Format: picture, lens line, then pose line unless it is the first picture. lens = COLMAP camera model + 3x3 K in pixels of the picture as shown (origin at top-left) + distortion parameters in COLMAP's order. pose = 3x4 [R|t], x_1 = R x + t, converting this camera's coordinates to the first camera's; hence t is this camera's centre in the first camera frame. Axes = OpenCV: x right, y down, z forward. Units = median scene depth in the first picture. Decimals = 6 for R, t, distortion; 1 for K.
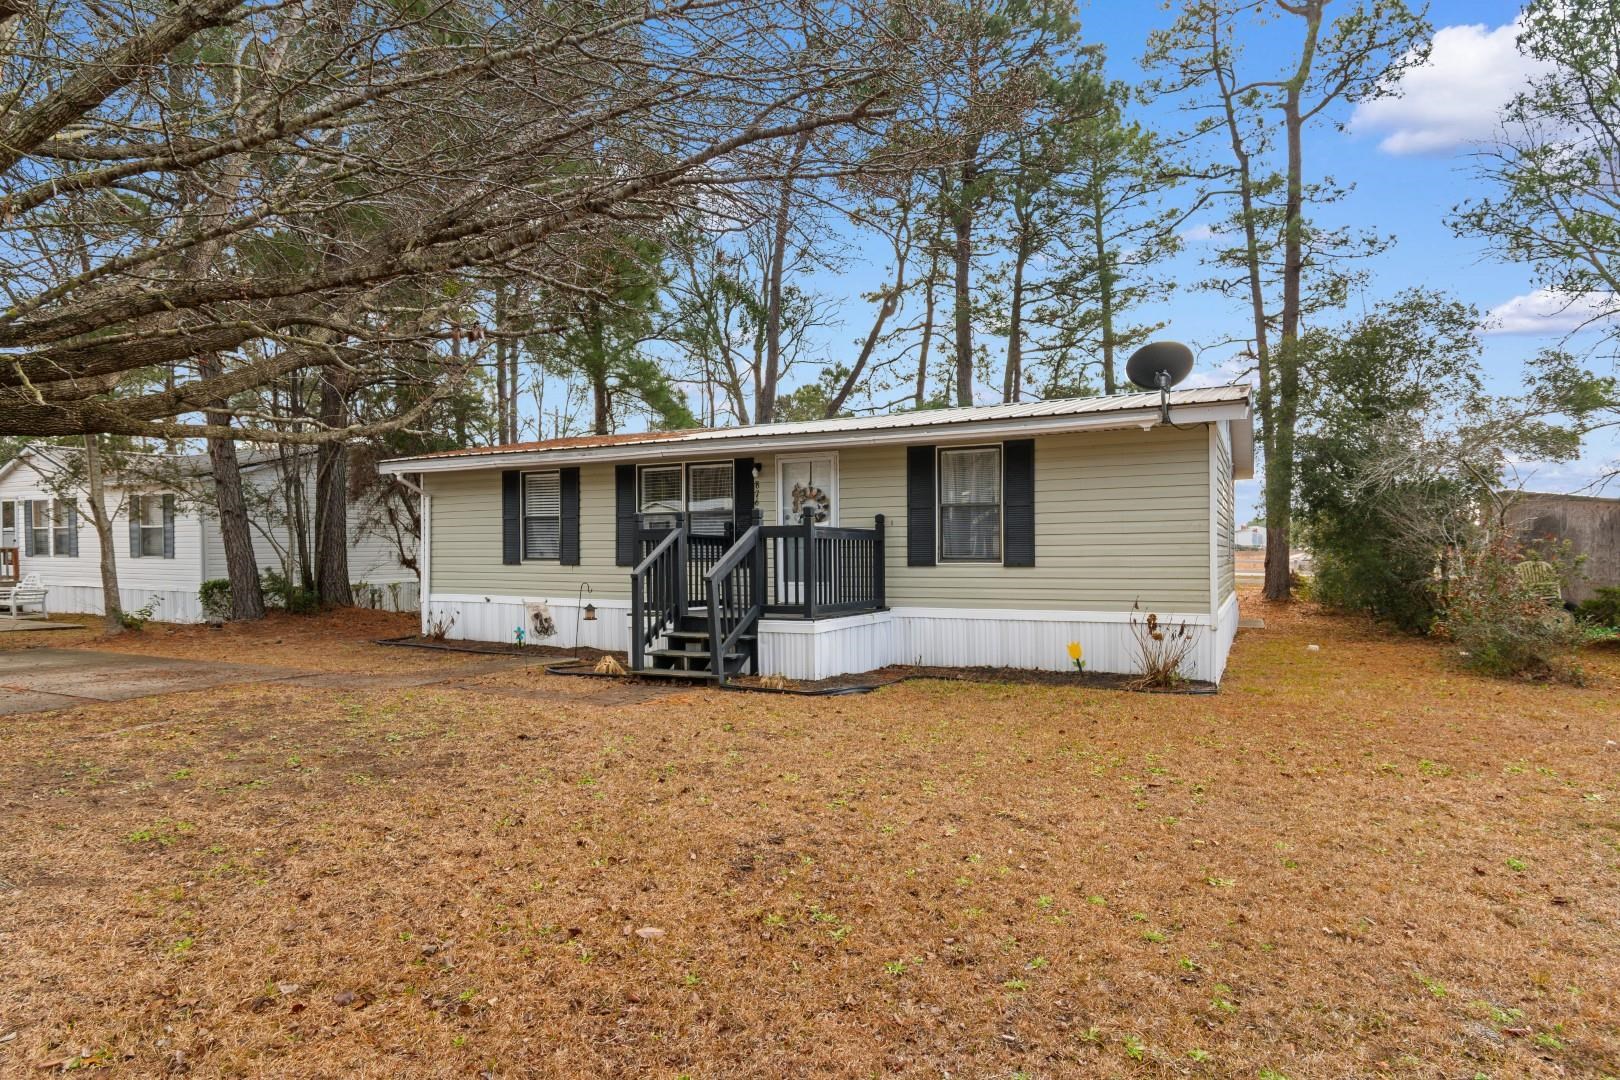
lens RADIAL K [[895.0, 0, 810.5], [0, 895.0, 551.4], [0, 0, 1]] dist [-0.002397, -0.000286]
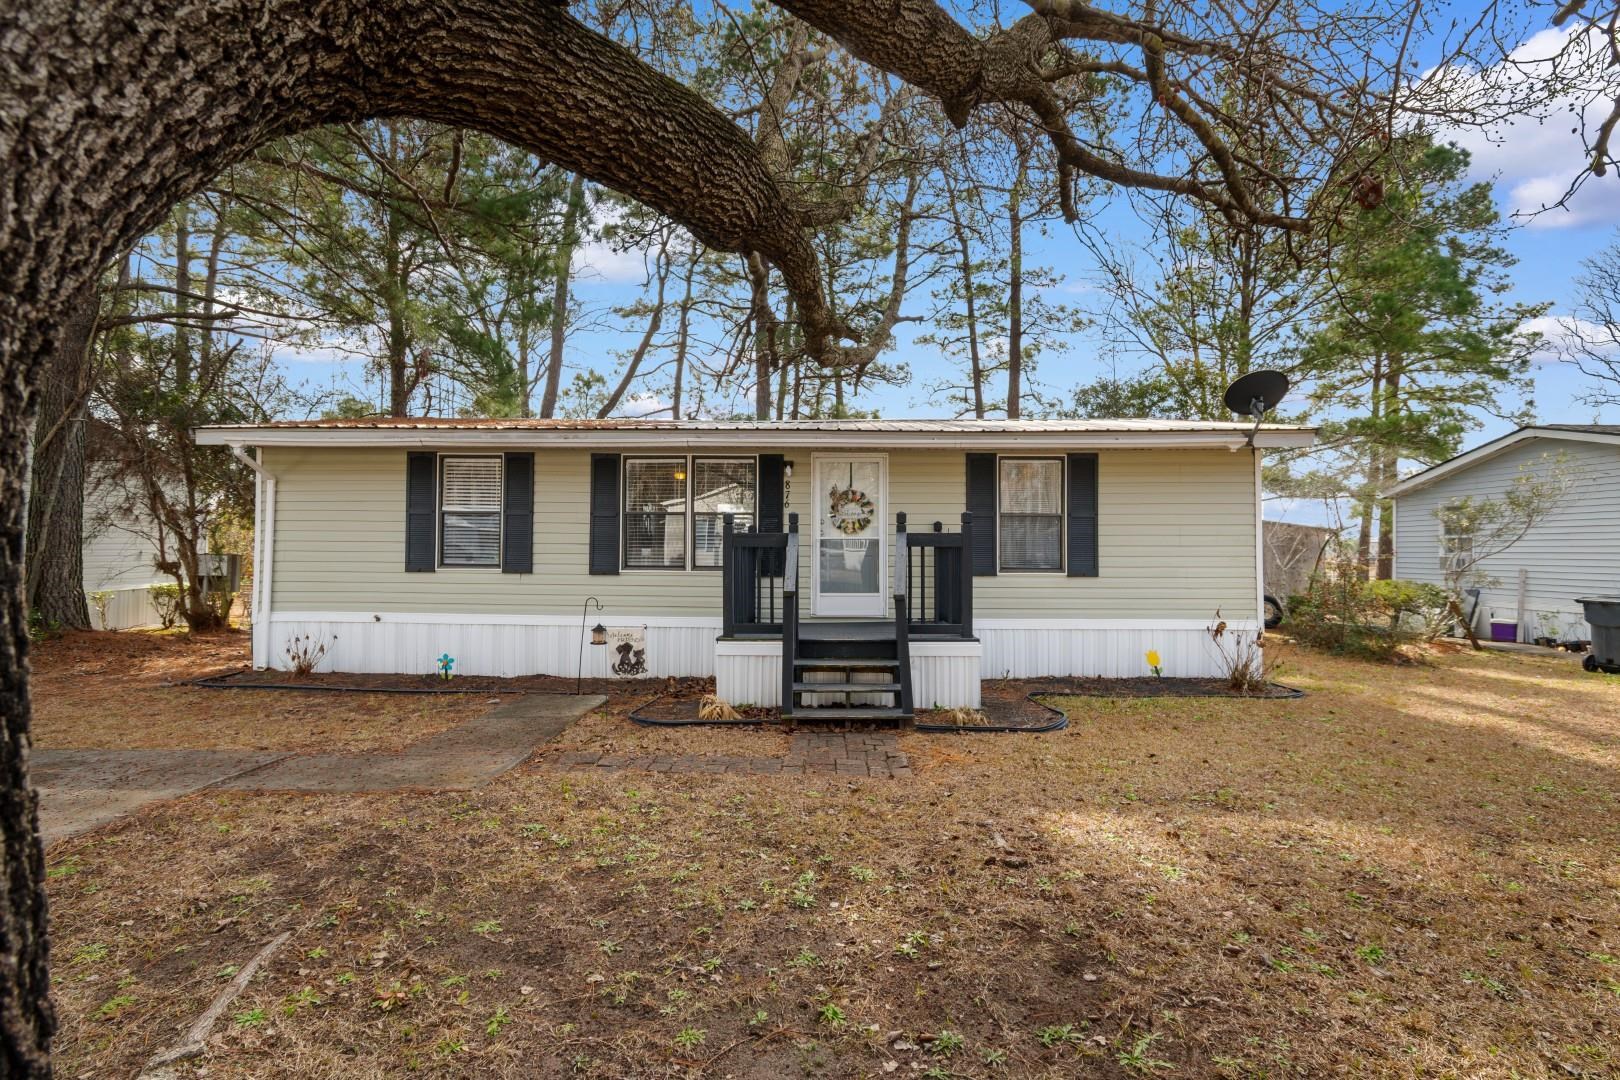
lens RADIAL K [[758.5, 0, 811.7], [0, 758.5, 531.4], [0, 0, 1]] dist [0.003416, 0.000043]
pose [[0.902280, 0.019586, 0.430706, -0.338493], [-0.009505, 0.999628, -0.025545, -0.007692], [-0.431047, 0.018955, 0.902131, 0.282295]]
